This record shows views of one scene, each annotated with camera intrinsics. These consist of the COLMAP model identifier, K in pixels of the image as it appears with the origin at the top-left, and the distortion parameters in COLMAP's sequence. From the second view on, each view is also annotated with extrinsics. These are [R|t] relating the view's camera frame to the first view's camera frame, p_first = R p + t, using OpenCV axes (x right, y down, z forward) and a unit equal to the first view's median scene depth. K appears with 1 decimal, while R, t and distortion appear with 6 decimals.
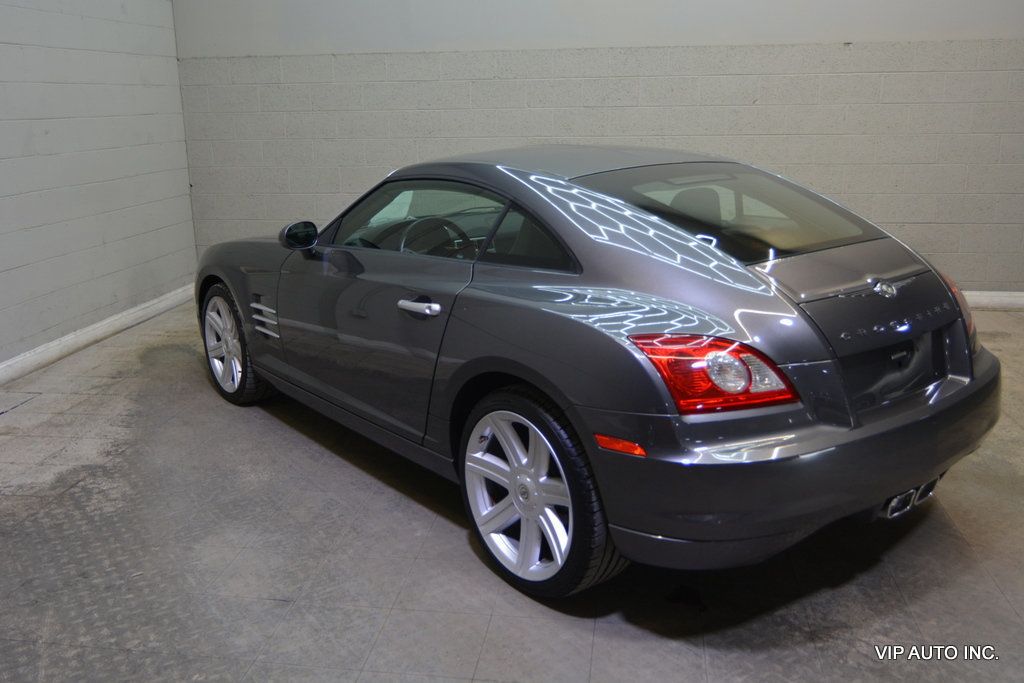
lens RADIAL K [[904.8, 0, 502.5], [0, 904.8, 335.9], [0, 0, 1]] dist [-0.029442, 0.027876]
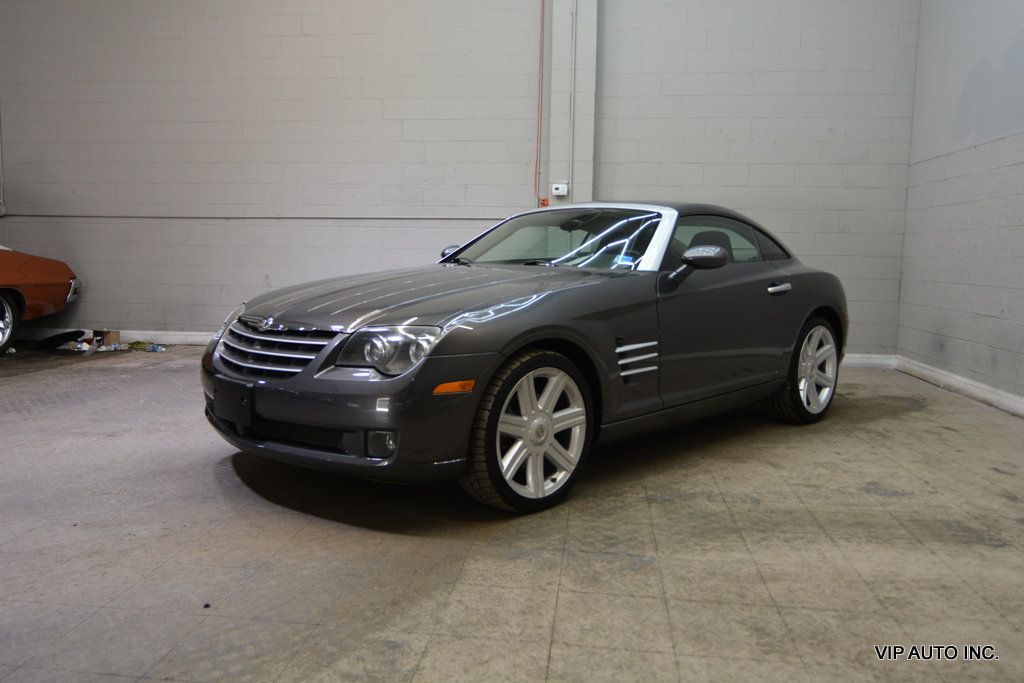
lens RADIAL K [[776.8, 0, 493.1], [0, 776.8, 328.7], [0, 0, 1]] dist [-0.026001, 0.023615]
pose [[0.015515, 0.112498, -0.993531, 1.418672], [-0.270647, 0.957029, 0.104139, -0.133790], [0.962554, 0.267280, 0.045296, 1.058366]]
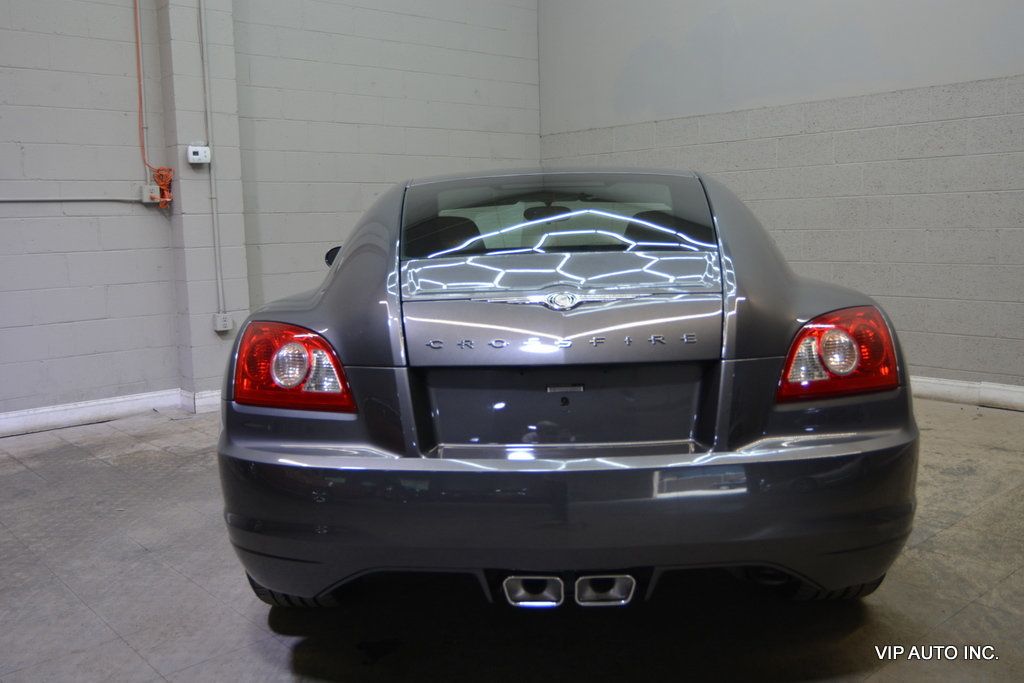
lens RADIAL K [[904.8, 0, 501.8], [0, 904.8, 335.9], [0, 0, 1]] dist [-0.029442, 0.027876]
pose [[0.766804, 0.075381, -0.637440, 0.718627], [-0.148748, 0.986915, -0.062227, 0.026546], [0.624408, 0.142533, 0.767983, 0.323182]]
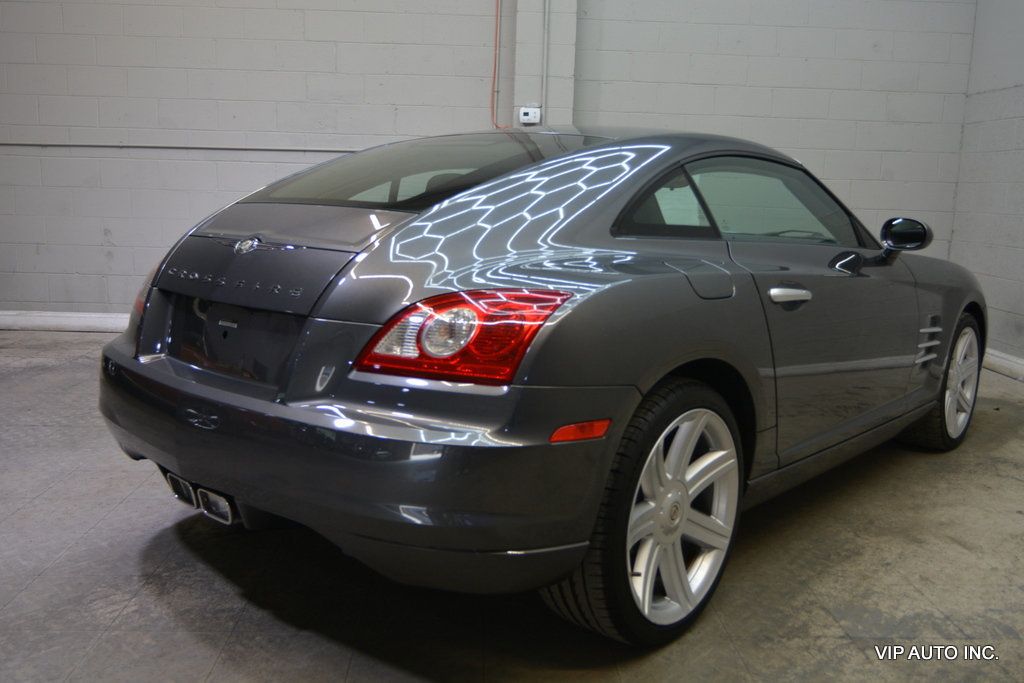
lens RADIAL K [[904.8, 0, 498.3], [0, 904.8, 324.4], [0, 0, 1]] dist [-0.029442, 0.027876]
pose [[0.178338, 0.170234, -0.969132, 1.063795], [-0.280181, 0.952933, 0.115830, -0.118454], [0.943236, 0.250876, 0.217640, 0.869428]]
